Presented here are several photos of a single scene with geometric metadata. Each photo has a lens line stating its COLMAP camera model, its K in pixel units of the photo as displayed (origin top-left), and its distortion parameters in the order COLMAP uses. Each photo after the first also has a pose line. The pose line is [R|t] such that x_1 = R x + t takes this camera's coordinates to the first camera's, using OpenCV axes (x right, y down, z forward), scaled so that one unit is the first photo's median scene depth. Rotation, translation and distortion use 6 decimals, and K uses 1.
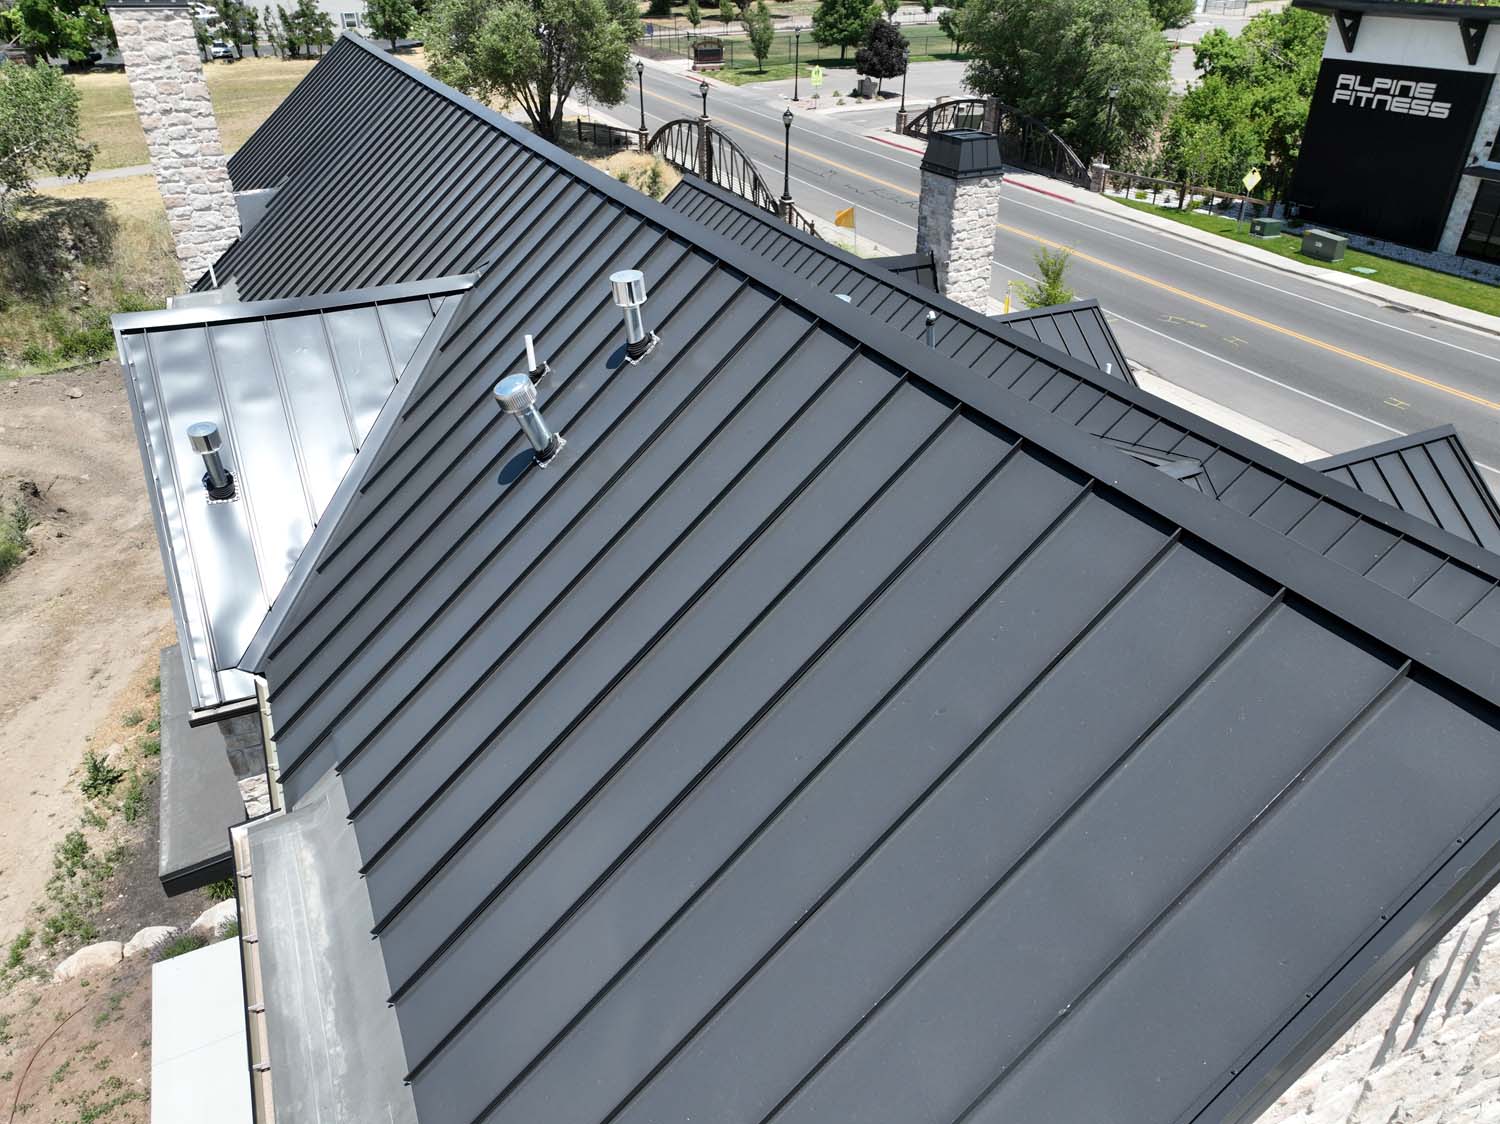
lens RADIAL K [[1058.0, 0, 752.0], [0, 1058.0, 564.3], [0, 0, 1]] dist [-0.001460, 0.020189]
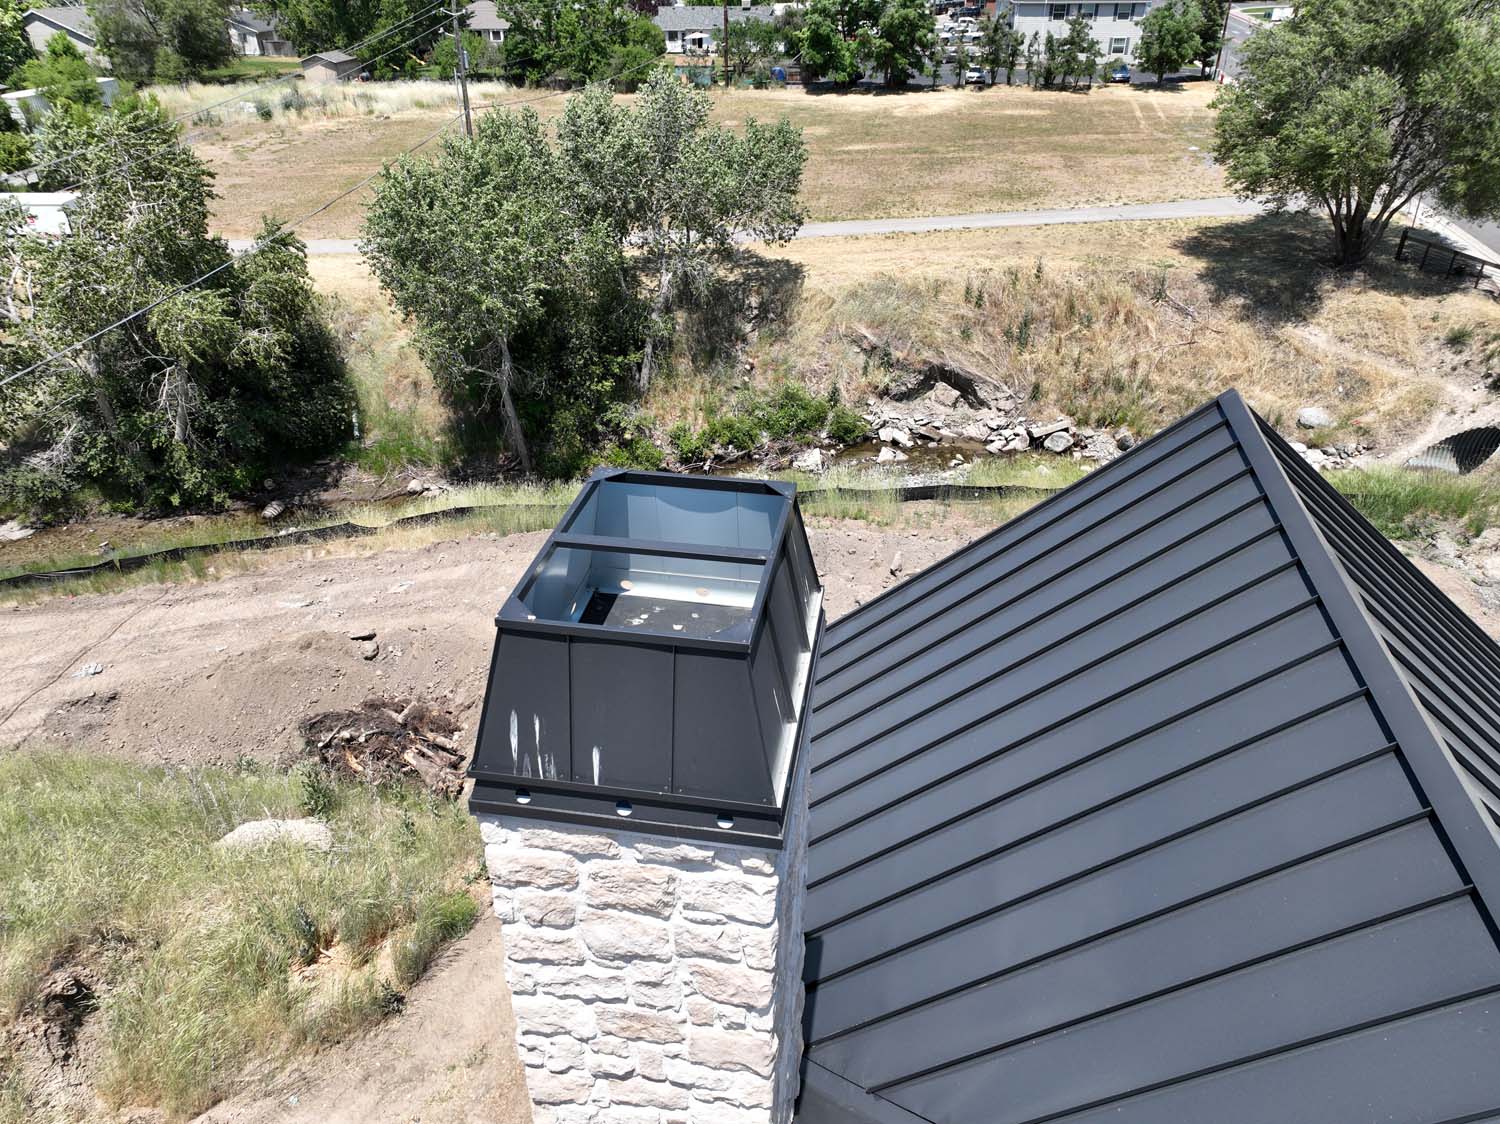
lens RADIAL K [[1058.0, 0, 752.1], [0, 1058.0, 564.9], [0, 0, 1]] dist [-0.001460, 0.020189]
pose [[0.816704, 0.295122, -0.495880, -0.162408], [-0.293850, 0.952261, 0.082772, -0.218697], [0.496635, 0.078114, 0.864437, 0.294547]]
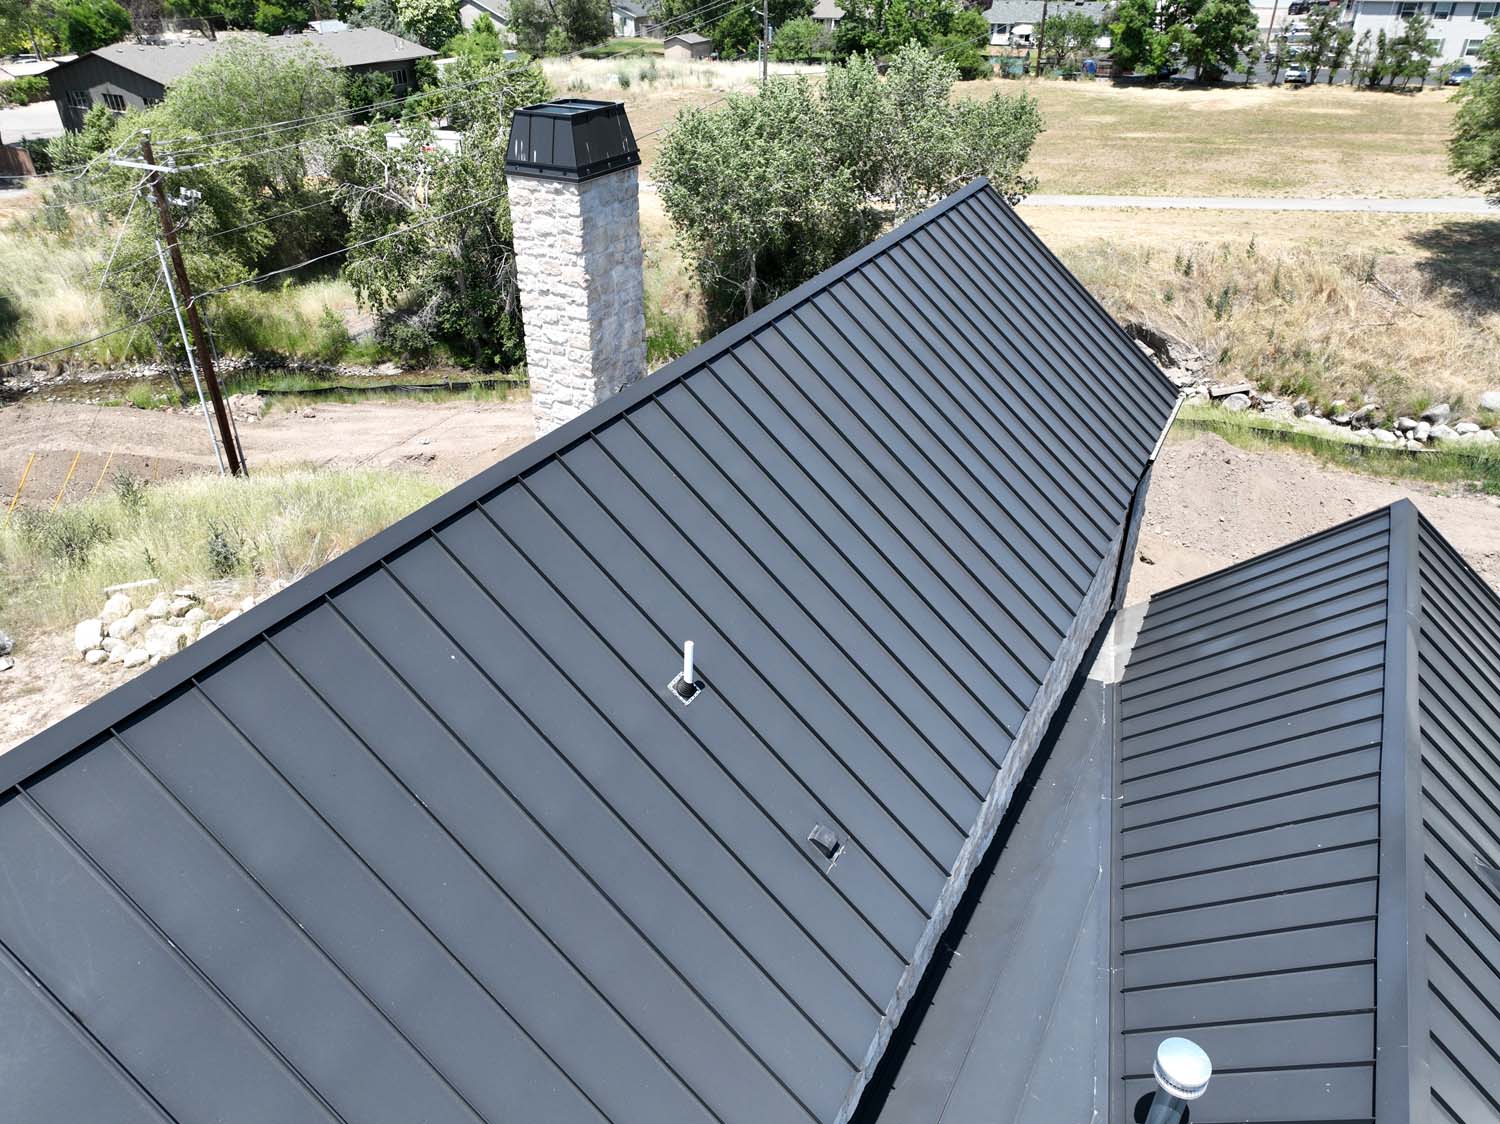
lens RADIAL K [[1058.0, 0, 751.5], [0, 1058.0, 563.9], [0, 0, 1]] dist [-0.001460, 0.020189]
pose [[0.601778, 0.411846, -0.684285, 0.073649], [-0.410159, 0.894538, 0.177685, -0.169940], [0.685297, 0.173739, 0.707236, 0.213848]]
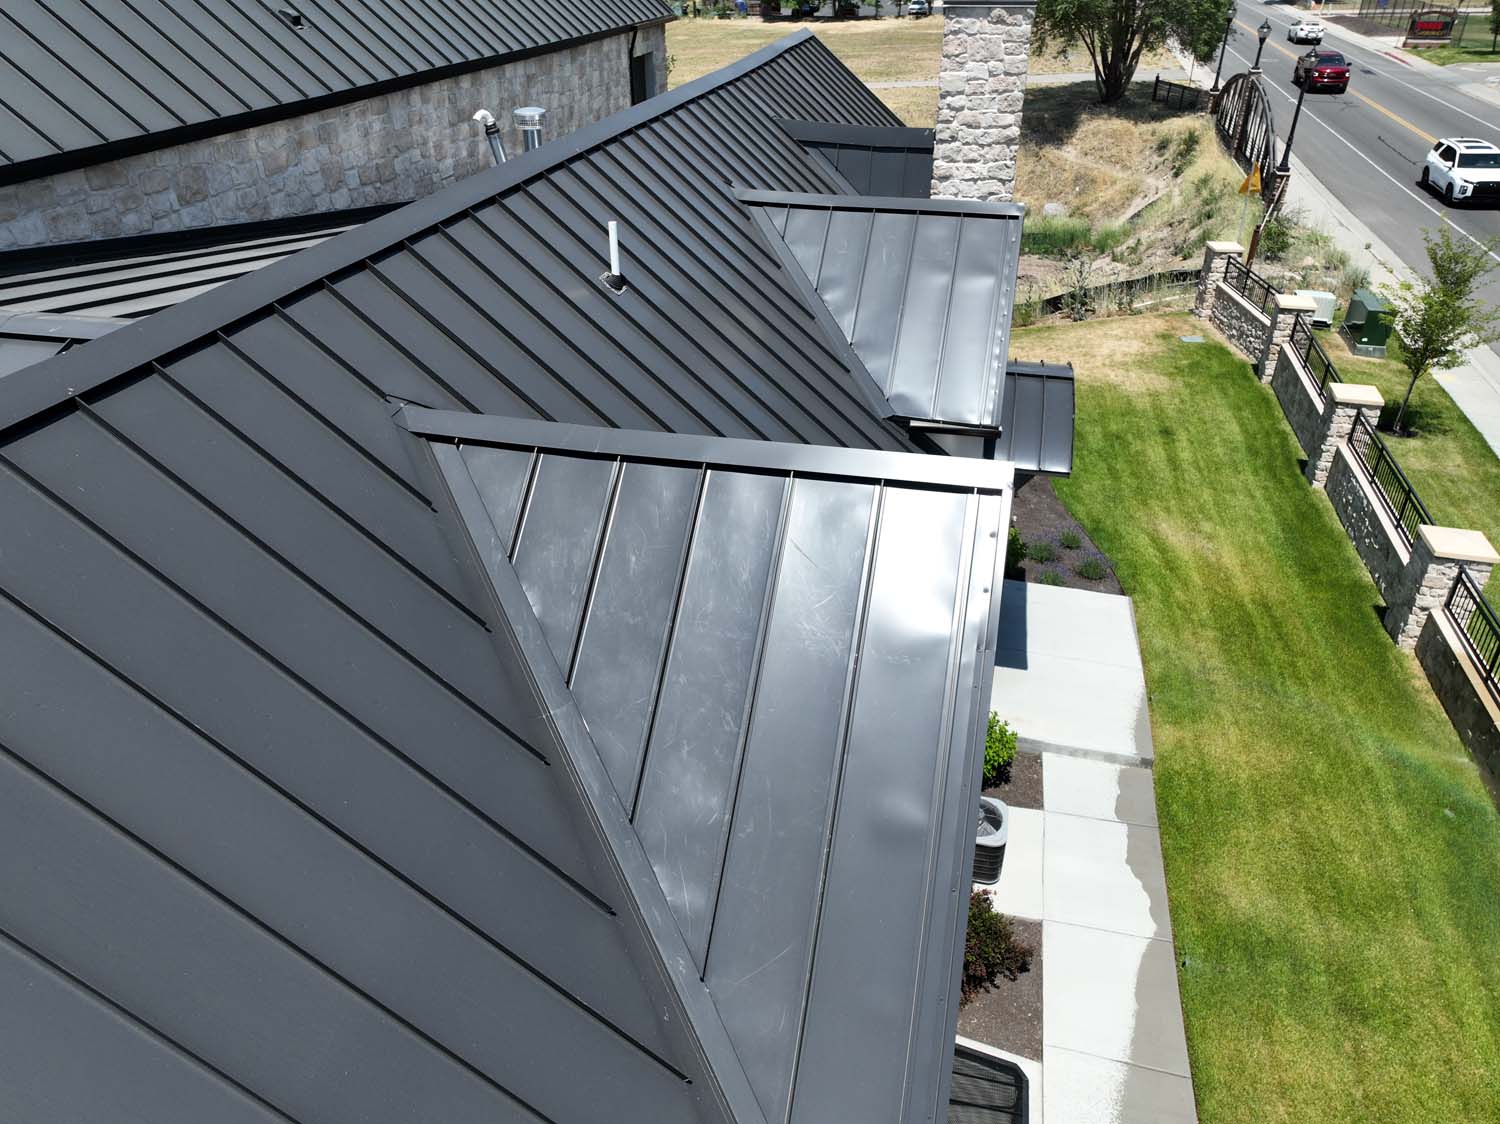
lens RADIAL K [[1058.0, 0, 748.7], [0, 1058.0, 561.2], [0, 0, 1]] dist [-0.001460, 0.020189]
pose [[0.784600, 0.319903, -0.531098, 0.256027], [-0.320117, 0.942617, 0.094863, -0.033695], [0.530969, 0.095584, 0.841983, 0.204479]]
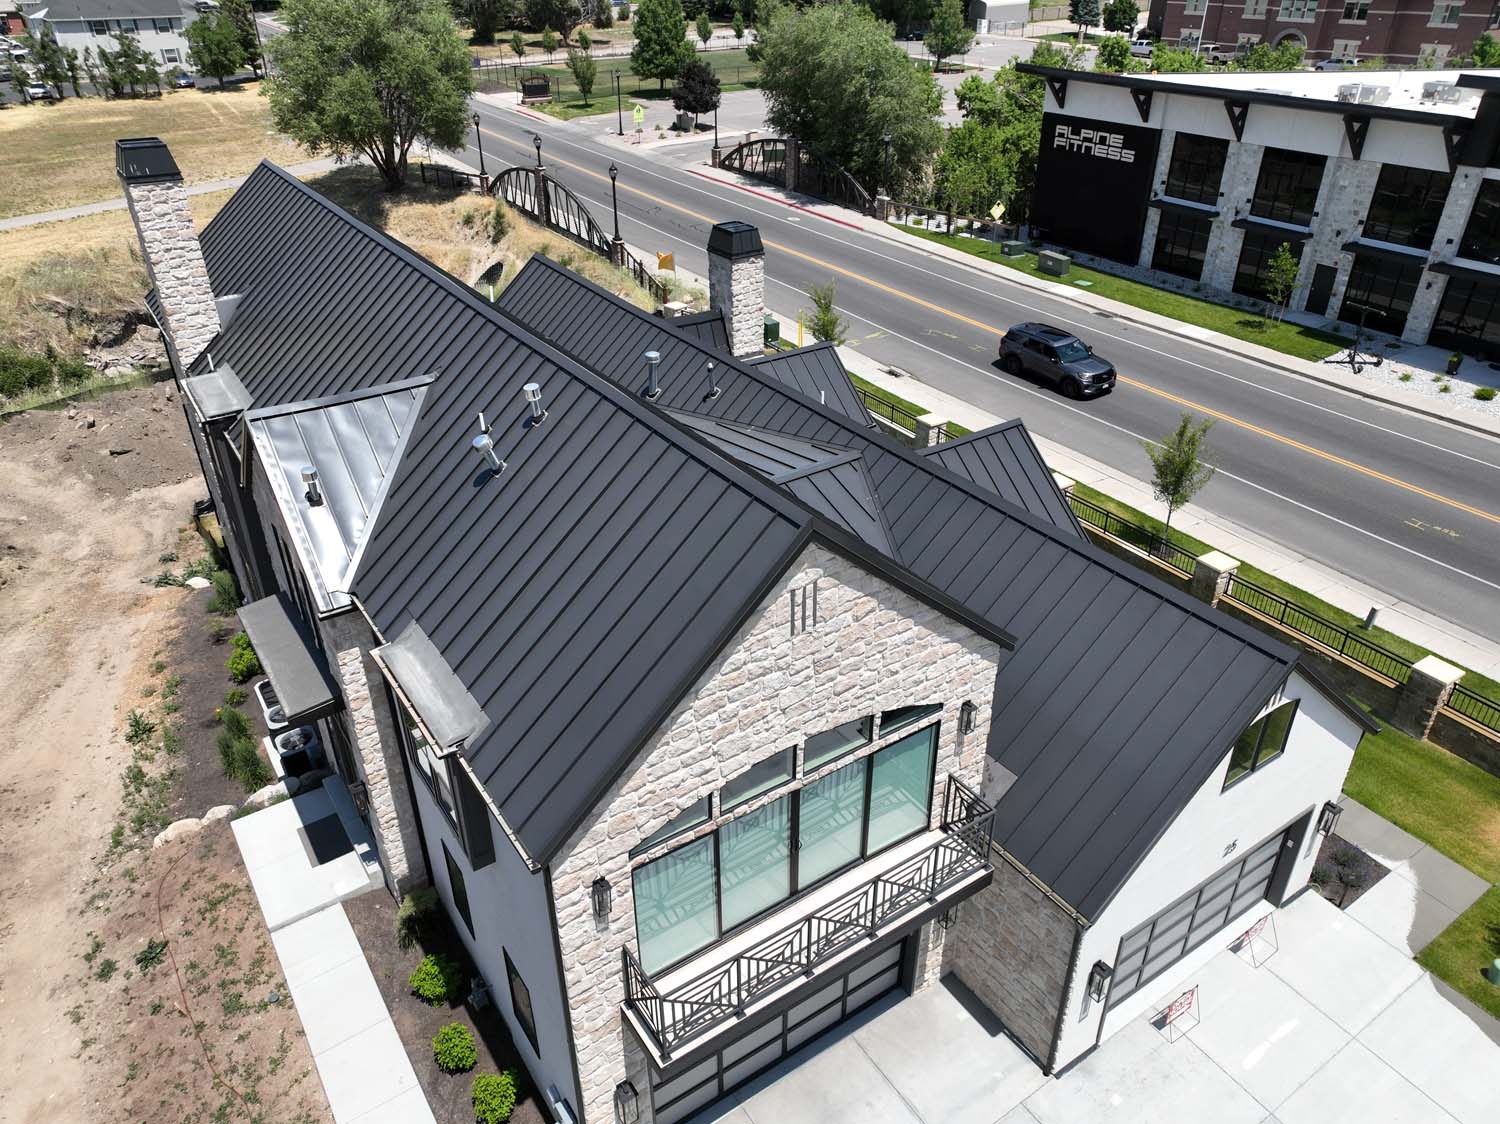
lens RADIAL K [[1058.0, 0, 751.0], [0, 1058.0, 563.2], [0, 0, 1]] dist [-0.001460, 0.020189]
pose [[0.989028, -0.077390, 0.125834, 0.004225], [0.077541, 0.996982, 0.003707, 0.018351], [-0.125741, 0.006091, 0.992044, -0.192037]]
